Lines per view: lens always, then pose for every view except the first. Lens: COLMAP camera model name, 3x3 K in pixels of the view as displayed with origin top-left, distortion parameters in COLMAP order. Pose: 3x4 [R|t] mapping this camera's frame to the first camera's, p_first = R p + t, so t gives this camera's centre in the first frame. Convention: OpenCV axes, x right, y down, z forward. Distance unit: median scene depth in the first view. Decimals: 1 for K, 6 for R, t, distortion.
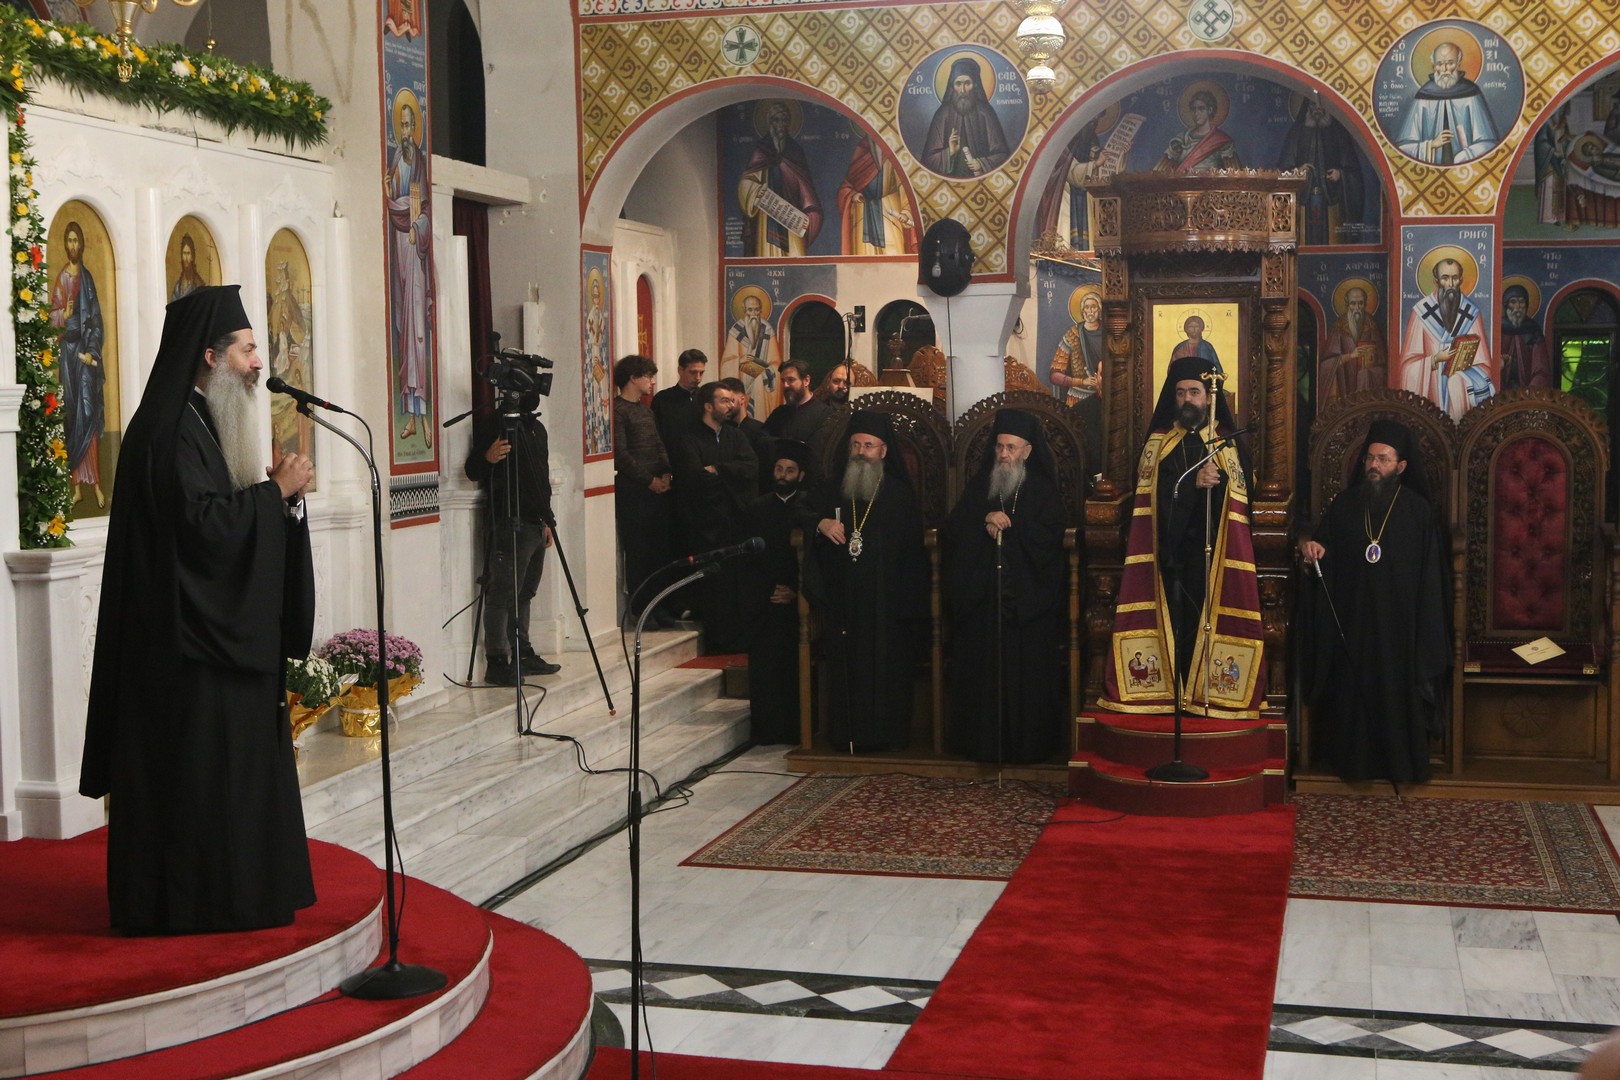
lens RADIAL K [[2135.3, 0, 810.0], [0, 2135.3, 540.0], [0, 0, 1]] dist [-0.010423, 0.043574]
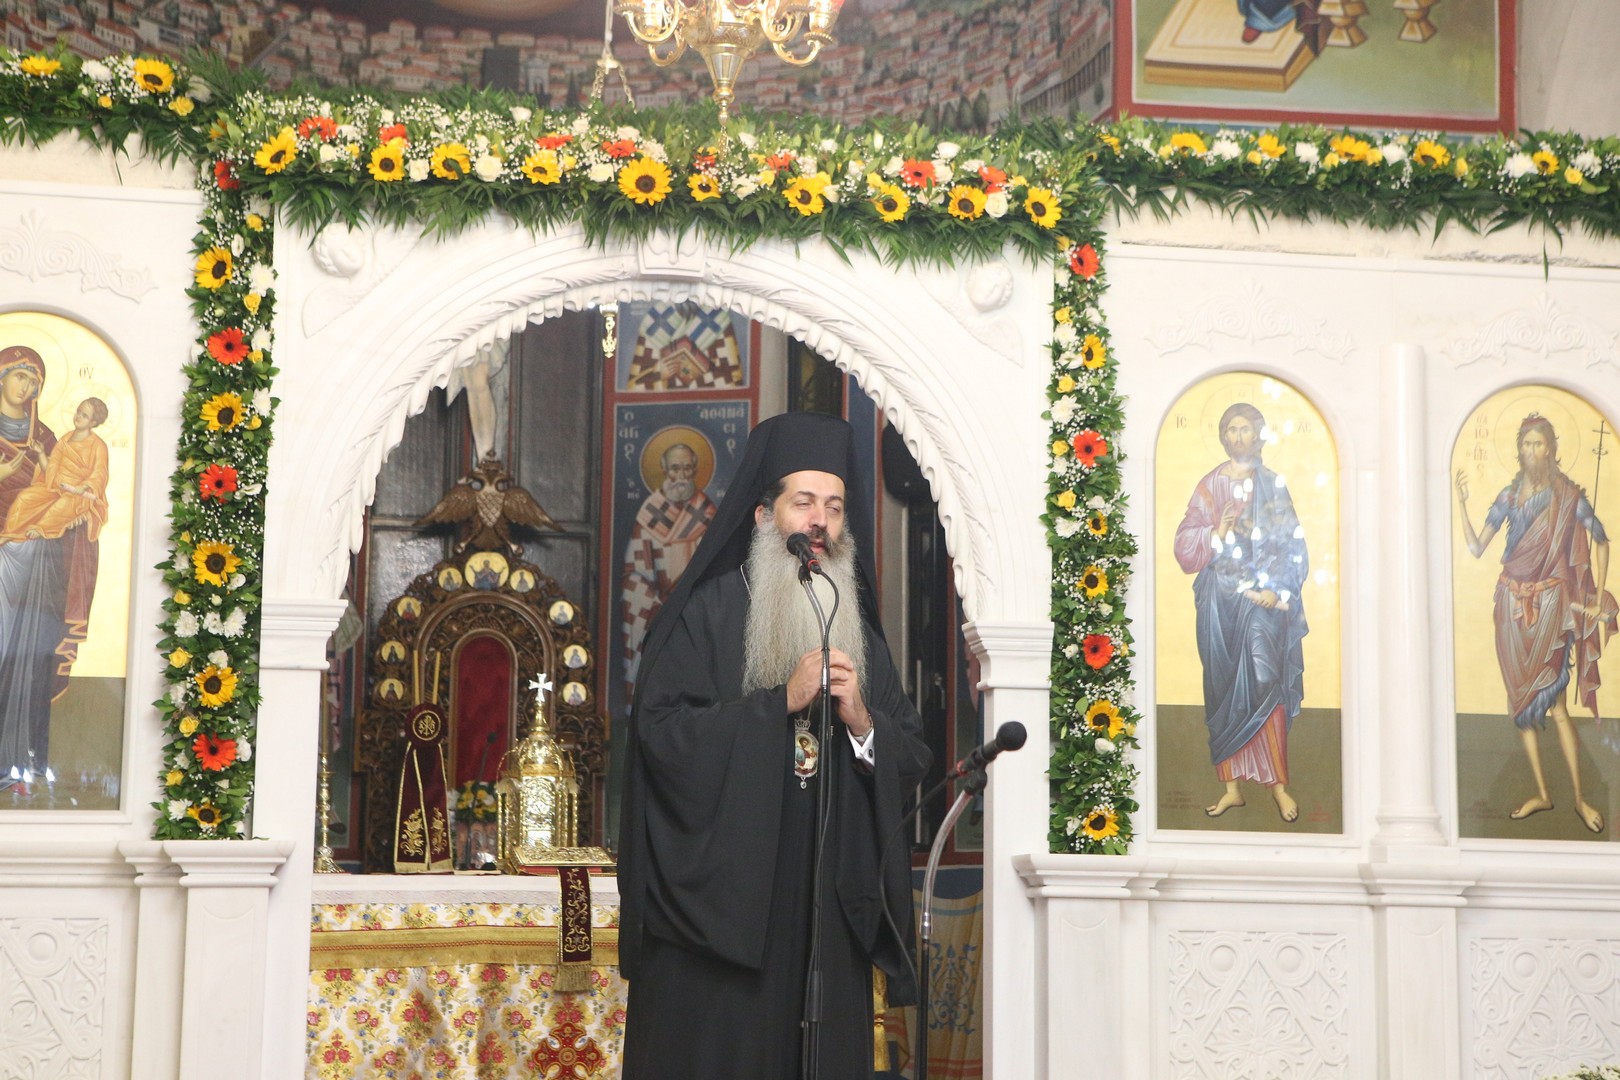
lens RADIAL K [[3092.6, 0, 810.0], [0, 3092.6, 540.0], [0, 0, 1]] dist [0.200068, -0.141389]
pose [[0.408165, -0.112987, -0.905889, 0.539468], [-0.084726, 0.983340, -0.160822, 0.073534], [0.908968, 0.142394, 0.391792, 0.512638]]
